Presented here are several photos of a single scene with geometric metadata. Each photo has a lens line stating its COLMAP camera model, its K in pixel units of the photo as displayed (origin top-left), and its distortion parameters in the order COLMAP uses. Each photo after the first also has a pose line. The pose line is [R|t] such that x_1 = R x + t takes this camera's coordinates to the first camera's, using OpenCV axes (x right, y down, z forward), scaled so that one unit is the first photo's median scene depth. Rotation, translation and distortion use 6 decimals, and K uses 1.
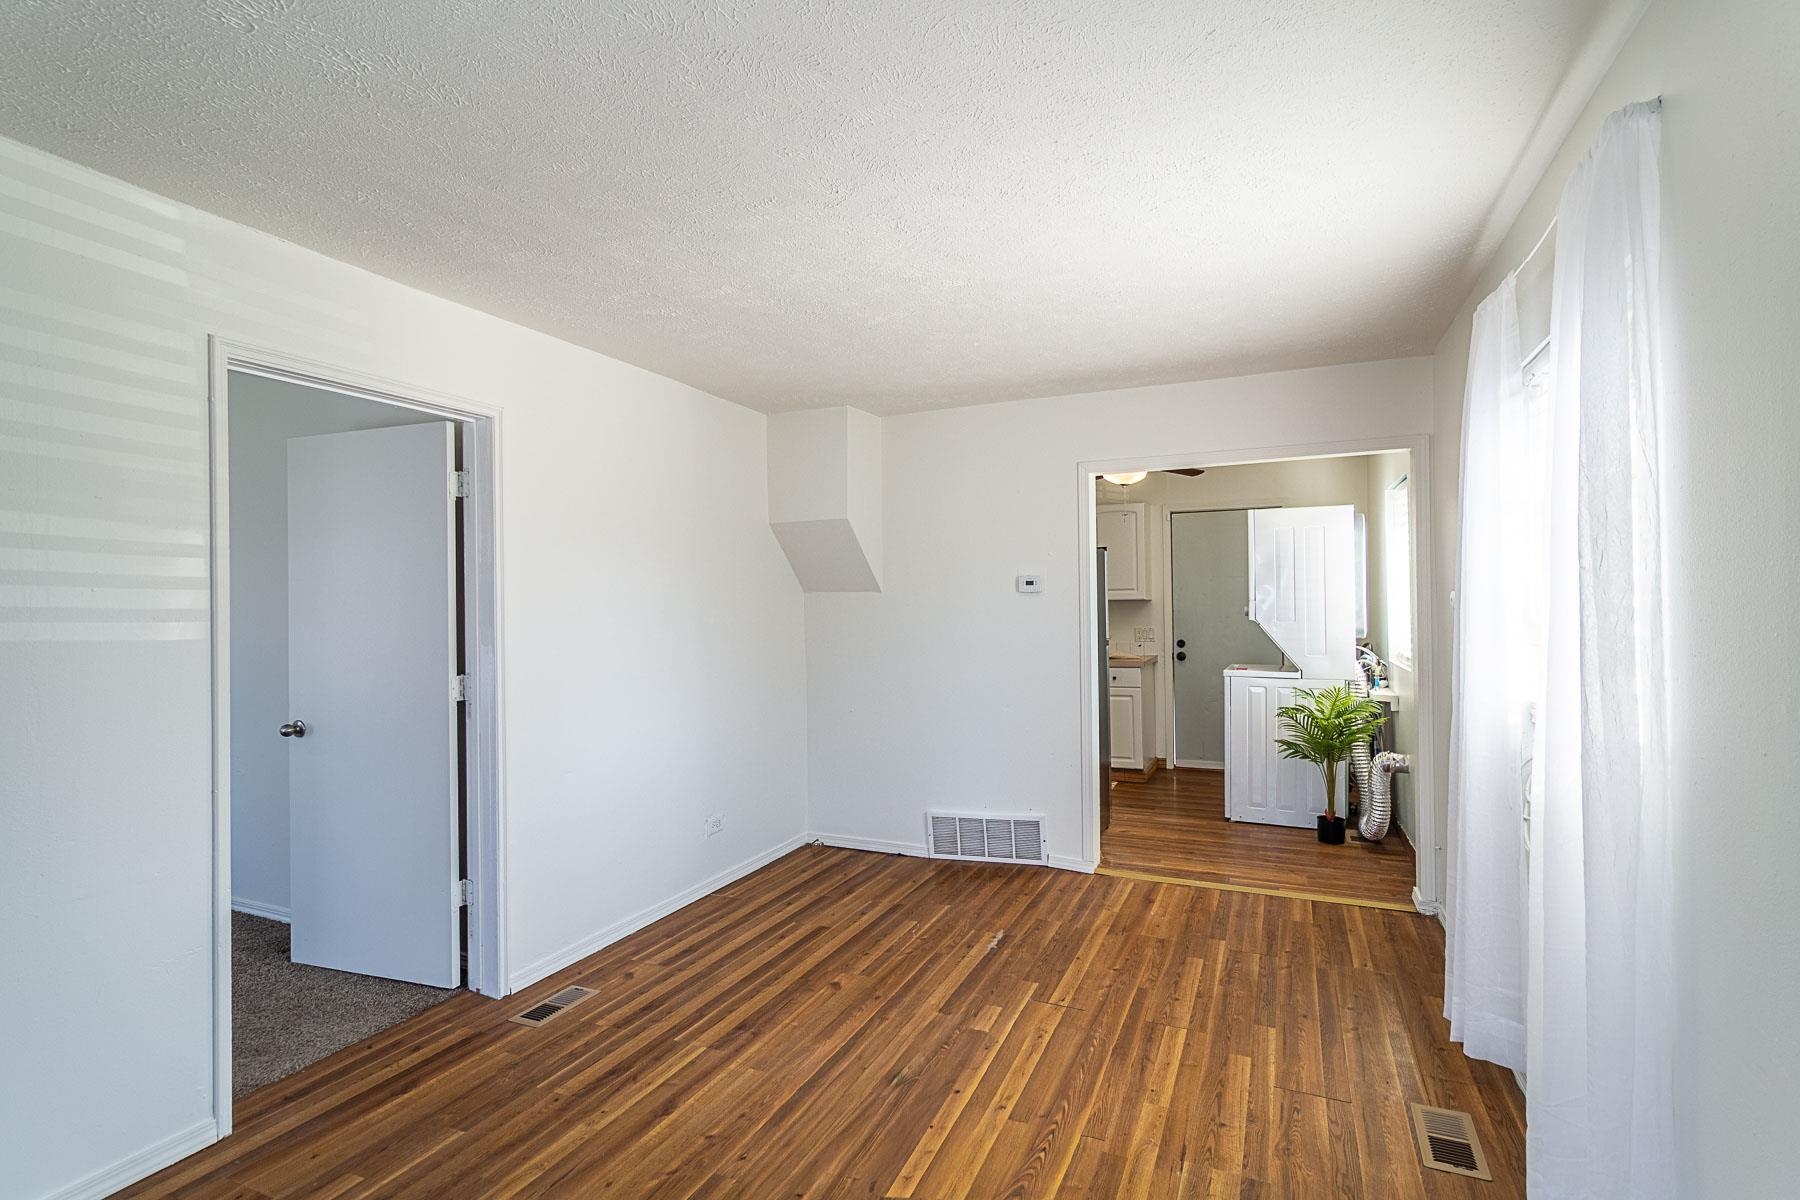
lens RADIAL K [[833.6, 0, 904.2], [0, 833.6, 601.2], [0, 0, 1]] dist [-0.012162, 0.000145]
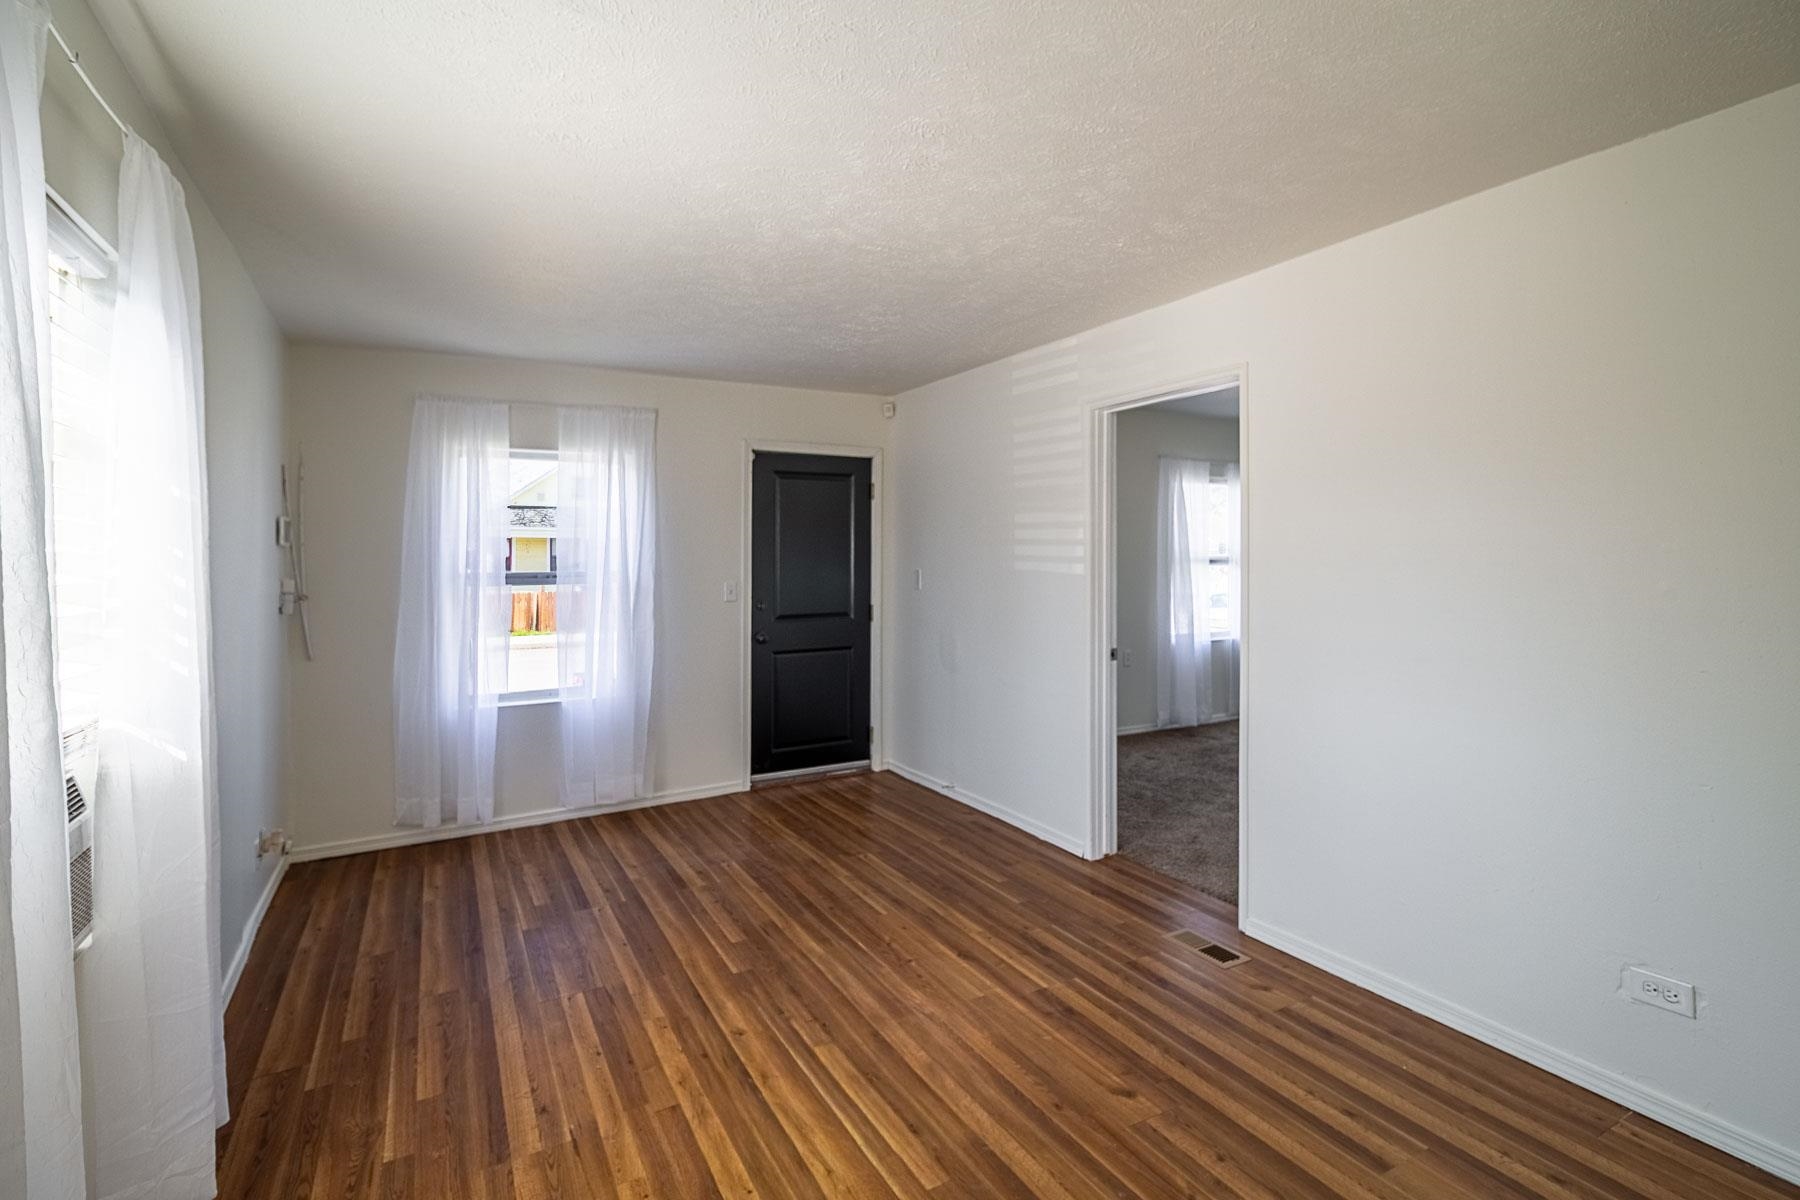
lens RADIAL K [[833.6, 0, 932.2], [0, 833.6, 547.5], [0, 0, 1]] dist [-0.012162, 0.000145]
pose [[-0.559641, 0.009456, -0.828681, 0.742597], [0.014046, 0.999899, 0.001923, -0.016797], [0.828616, -0.010563, -0.559717, 1.569009]]
